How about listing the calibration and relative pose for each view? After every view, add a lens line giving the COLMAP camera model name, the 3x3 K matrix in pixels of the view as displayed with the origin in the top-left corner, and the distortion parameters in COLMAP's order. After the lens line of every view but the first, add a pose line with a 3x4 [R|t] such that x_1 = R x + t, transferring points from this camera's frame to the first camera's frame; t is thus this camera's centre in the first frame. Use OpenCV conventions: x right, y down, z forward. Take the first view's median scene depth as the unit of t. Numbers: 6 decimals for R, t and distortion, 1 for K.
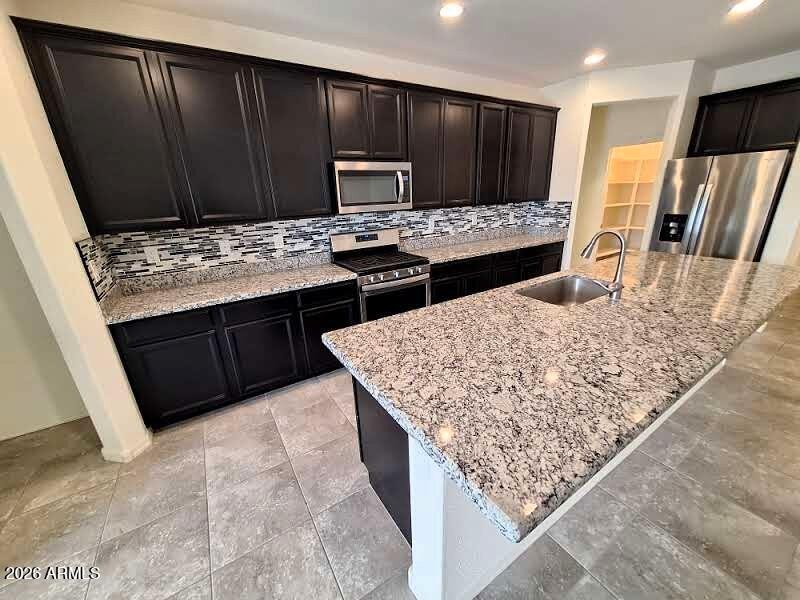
lens RADIAL K [[314.4, 0, 396.8], [0, 314.4, 299.9], [0, 0, 1]] dist [-0.000701, 0.001140]
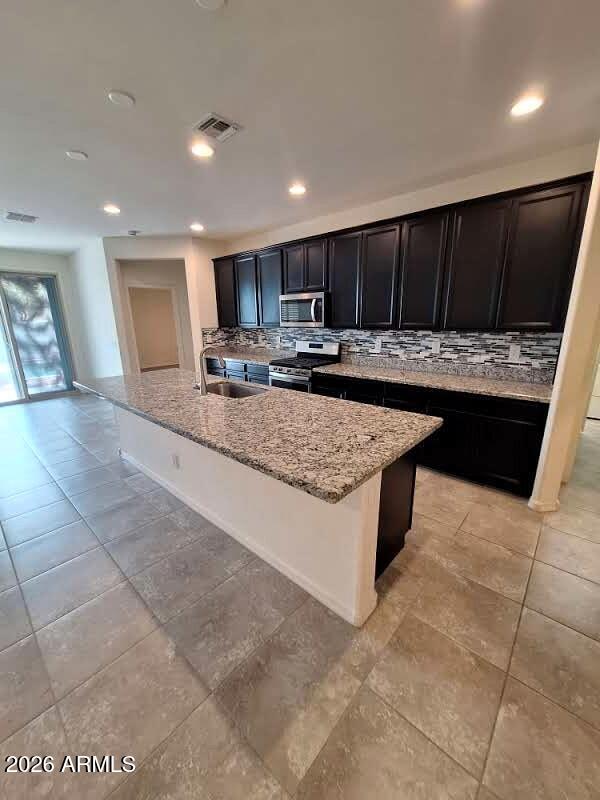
lens RADIAL K [[314.4, 0, 296.4], [0, 314.4, 400.4], [0, 0, 1]] dist [-0.000701, 0.001140]
pose [[0.273313, 0.286337, -0.918320, 1.043328], [-0.300355, 0.932340, 0.201316, -0.197117], [0.913831, 0.220800, 0.340823, 0.444827]]
